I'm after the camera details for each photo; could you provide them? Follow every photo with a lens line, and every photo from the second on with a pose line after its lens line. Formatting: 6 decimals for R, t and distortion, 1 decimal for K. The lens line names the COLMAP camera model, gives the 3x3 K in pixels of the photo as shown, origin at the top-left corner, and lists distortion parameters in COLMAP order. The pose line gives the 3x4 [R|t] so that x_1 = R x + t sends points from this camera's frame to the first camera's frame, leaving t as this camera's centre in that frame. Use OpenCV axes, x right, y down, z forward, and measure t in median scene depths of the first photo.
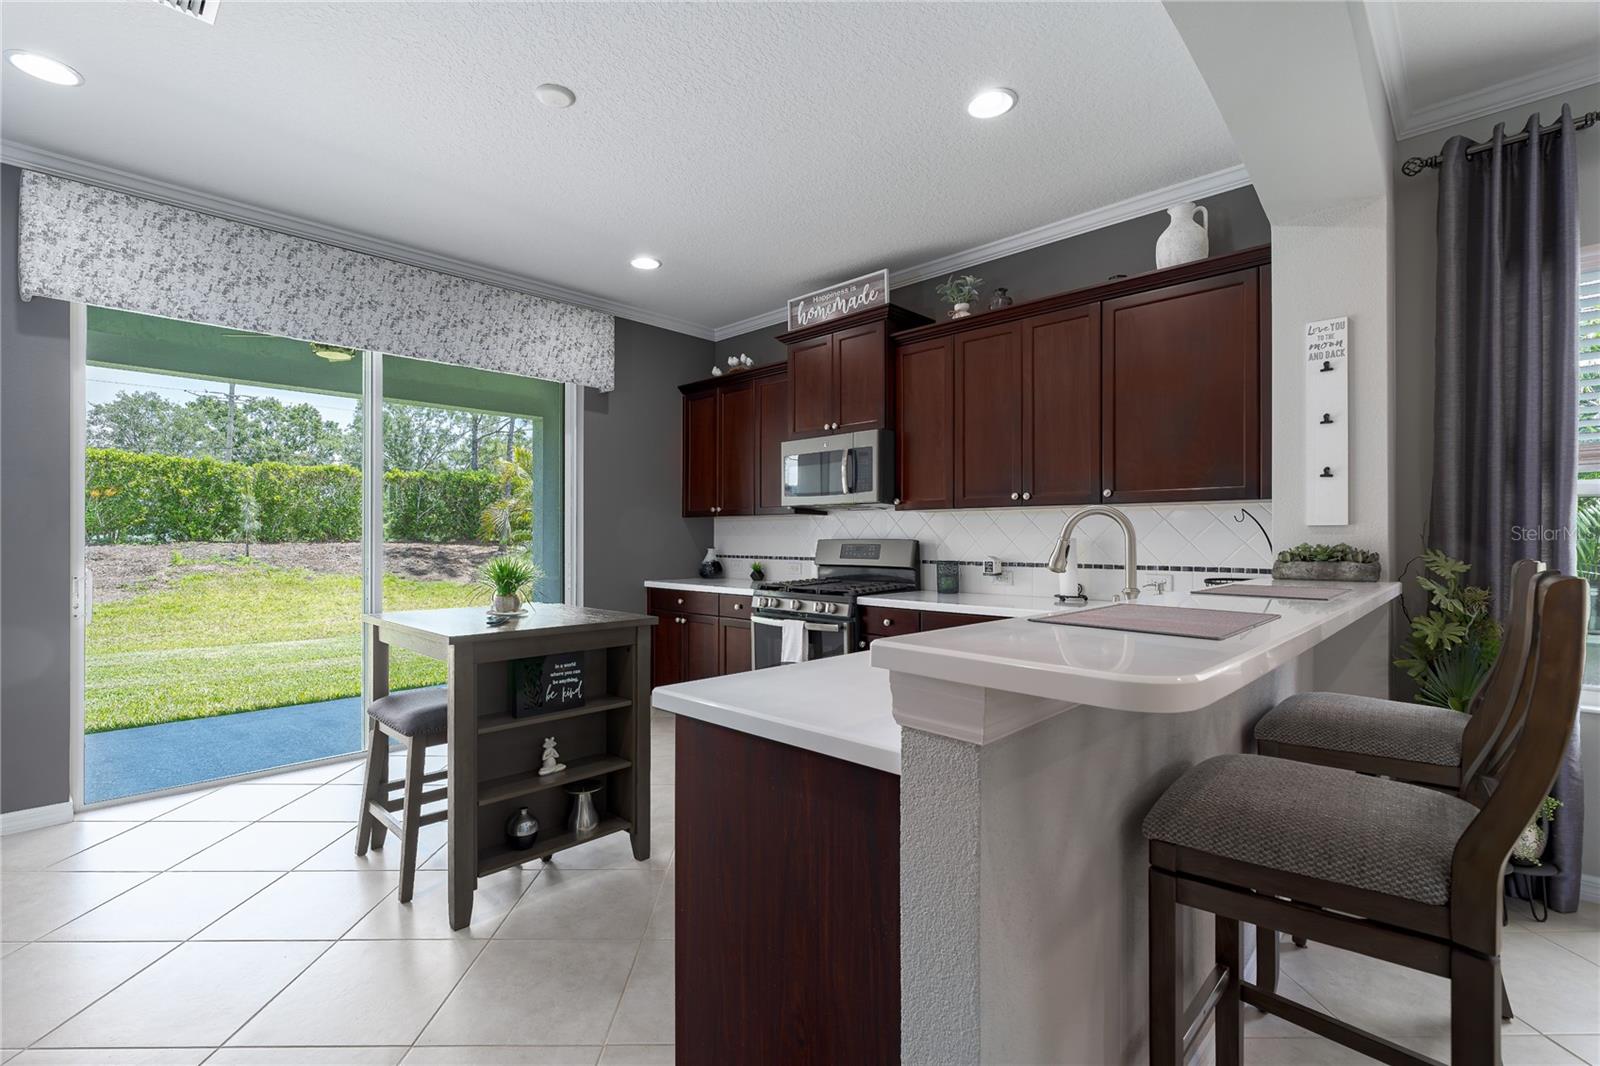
lens RADIAL K [[720.4, 0, 803.8], [0, 720.4, 534.3], [0, 0, 1]] dist [-0.005451, 0.000731]
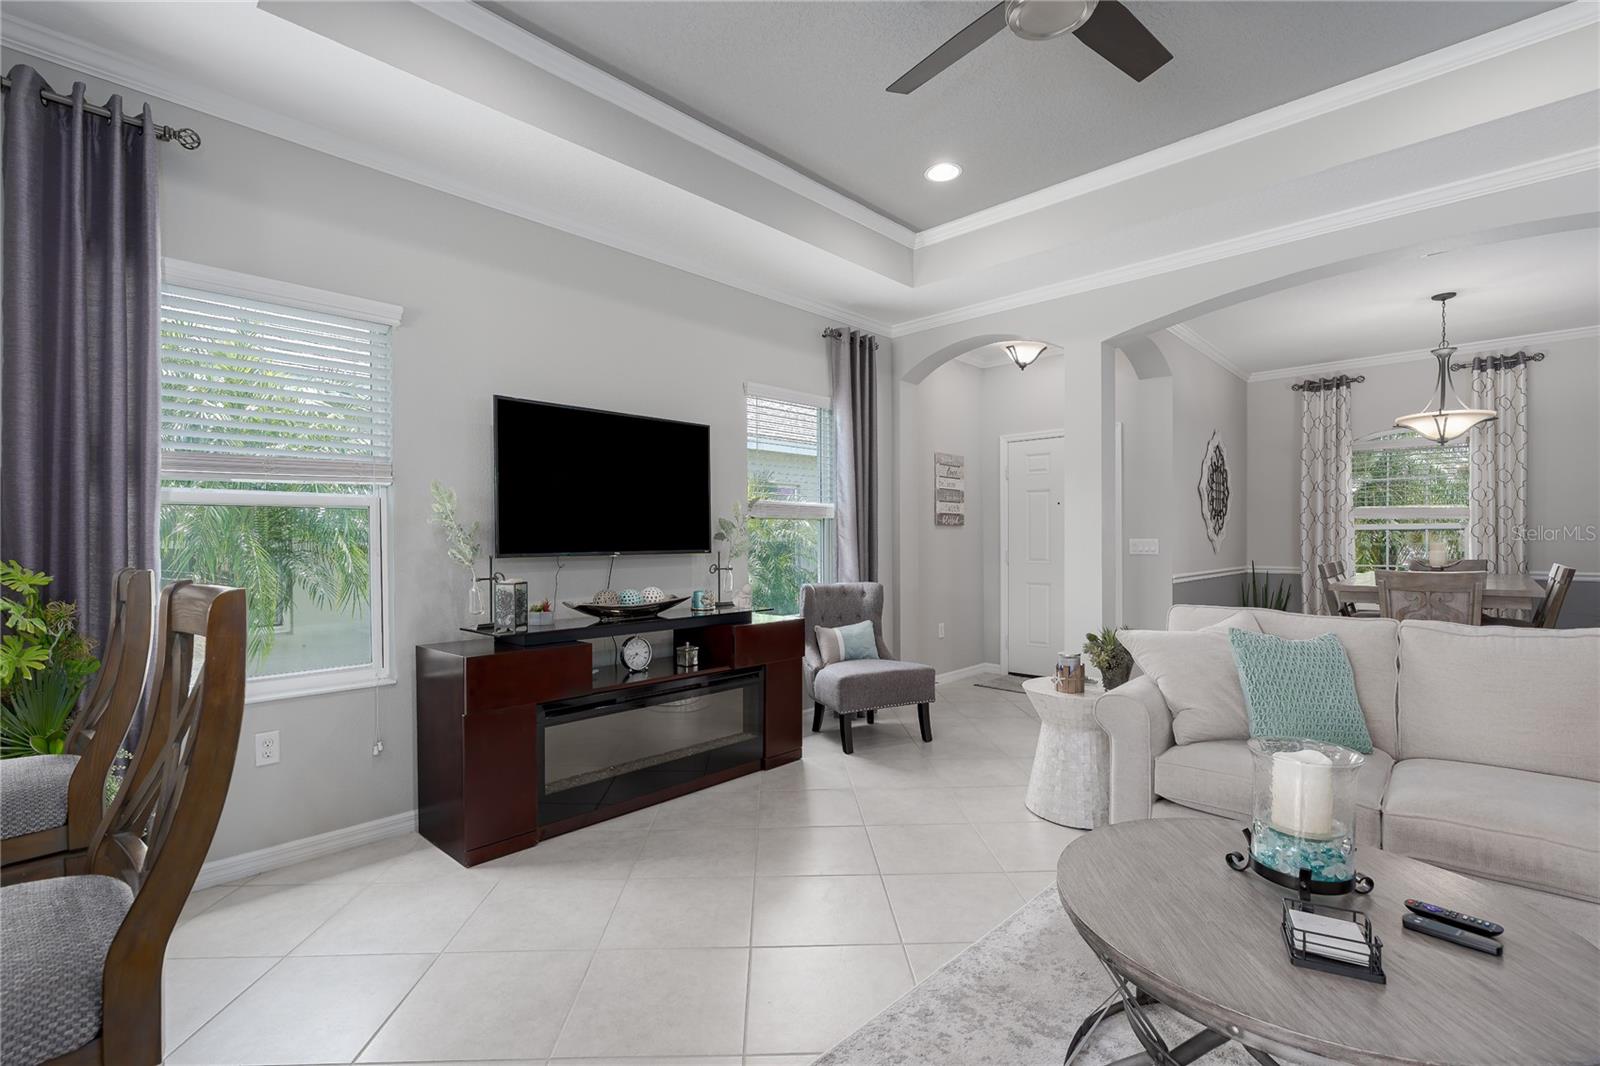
lens RADIAL K [[720.4, 0, 792.5], [0, 720.4, 548.4], [0, 0, 1]] dist [-0.005451, 0.000731]
pose [[-0.005567, -0.012408, 0.999908, 0.061586], [0.002260, 0.999920, 0.012421, 0.000733], [-0.999982, 0.002329, -0.005539, 0.112208]]
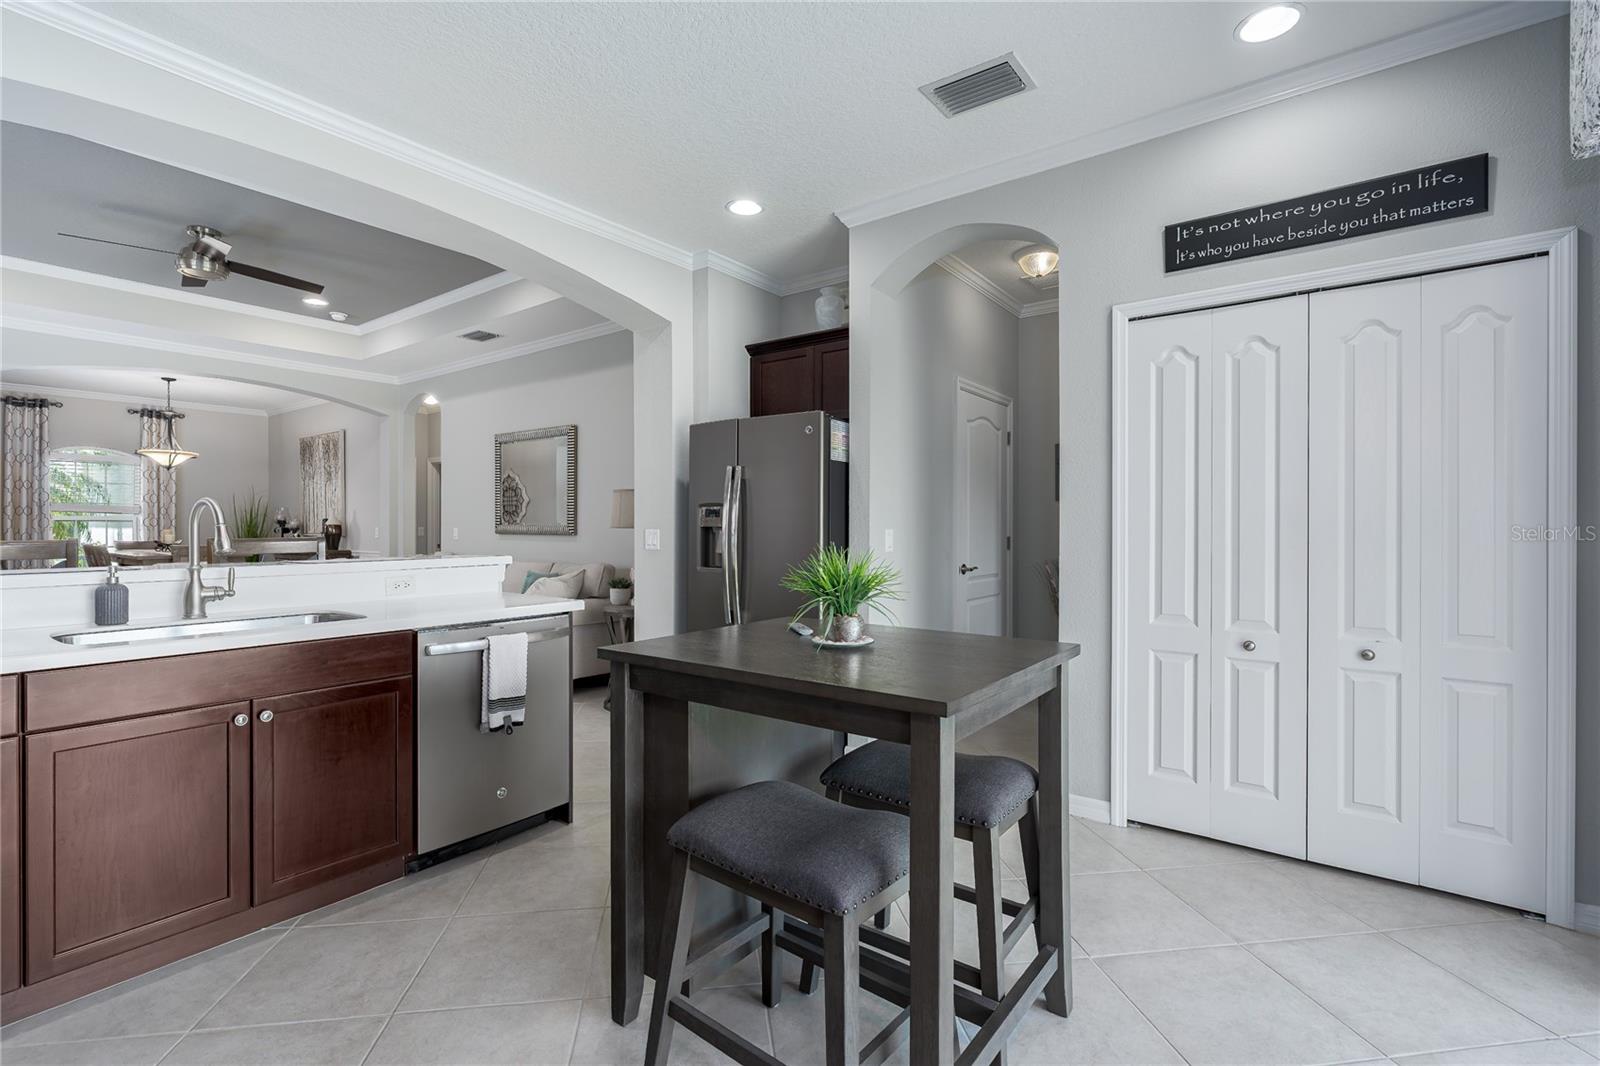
lens RADIAL K [[720.4, 0, 798.9], [0, 720.4, 528.7], [0, 0, 1]] dist [-0.005451, 0.000731]
pose [[-0.990933, 0.001126, -0.134352, -0.321709], [0.001164, 0.999999, -0.000204, 0.012528], [0.134352, -0.000359, -0.990934, 1.802072]]
